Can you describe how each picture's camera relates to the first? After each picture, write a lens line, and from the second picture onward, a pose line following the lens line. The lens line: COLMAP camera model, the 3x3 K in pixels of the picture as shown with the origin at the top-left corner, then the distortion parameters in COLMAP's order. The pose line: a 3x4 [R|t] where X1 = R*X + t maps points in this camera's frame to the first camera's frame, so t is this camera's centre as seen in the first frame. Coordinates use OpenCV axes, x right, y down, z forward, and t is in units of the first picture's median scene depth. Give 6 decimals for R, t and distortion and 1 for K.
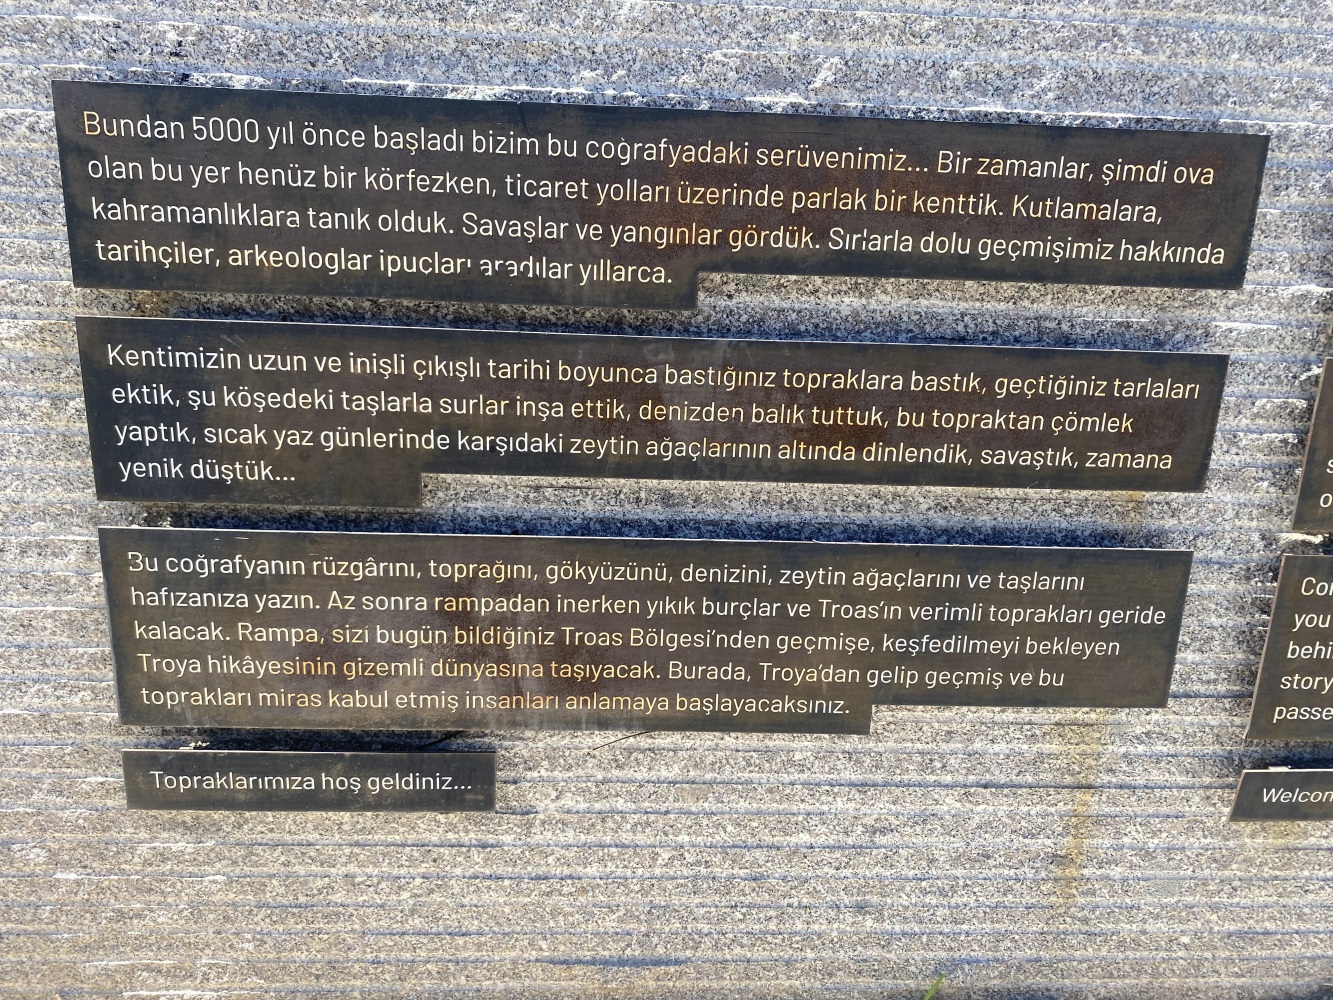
lens RADIAL K [[1001.3, 0, 627.6], [0, 1001.3, 512.7], [0, 0, 1]] dist [0.034130, -0.058399]
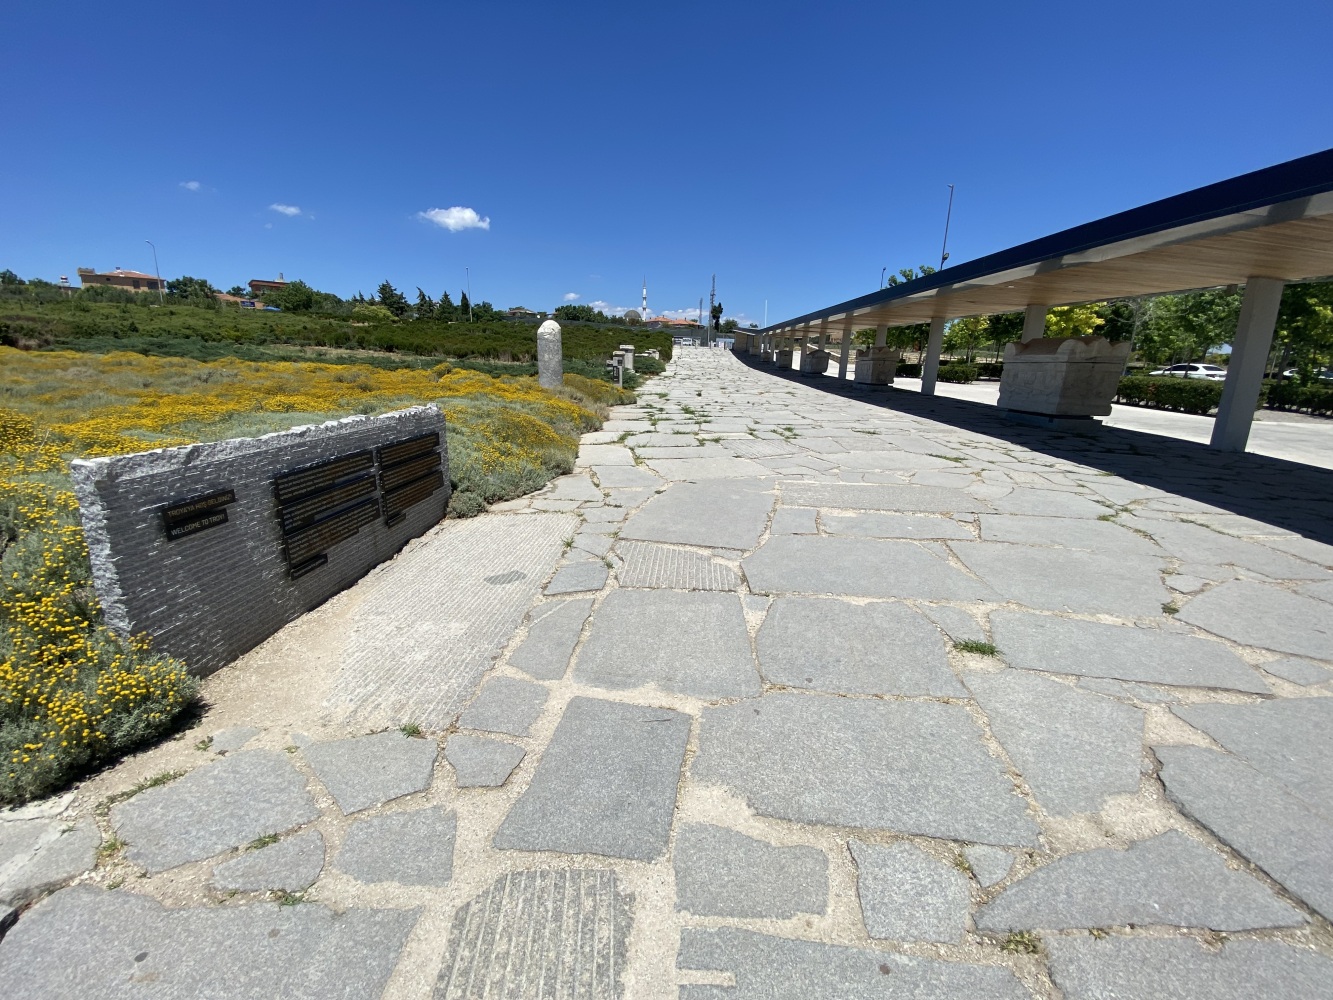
lens RADIAL K [[532.7, 0, 663.5], [0, 532.7, 502.7], [0, 0, 1]] dist [-0.026748, -0.000757]
pose [[0.097284, -0.289860, 0.952112, -3.455606], [0.257179, 0.931480, 0.257301, -0.444482], [-0.961454, 0.219832, 0.165164, -2.012850]]
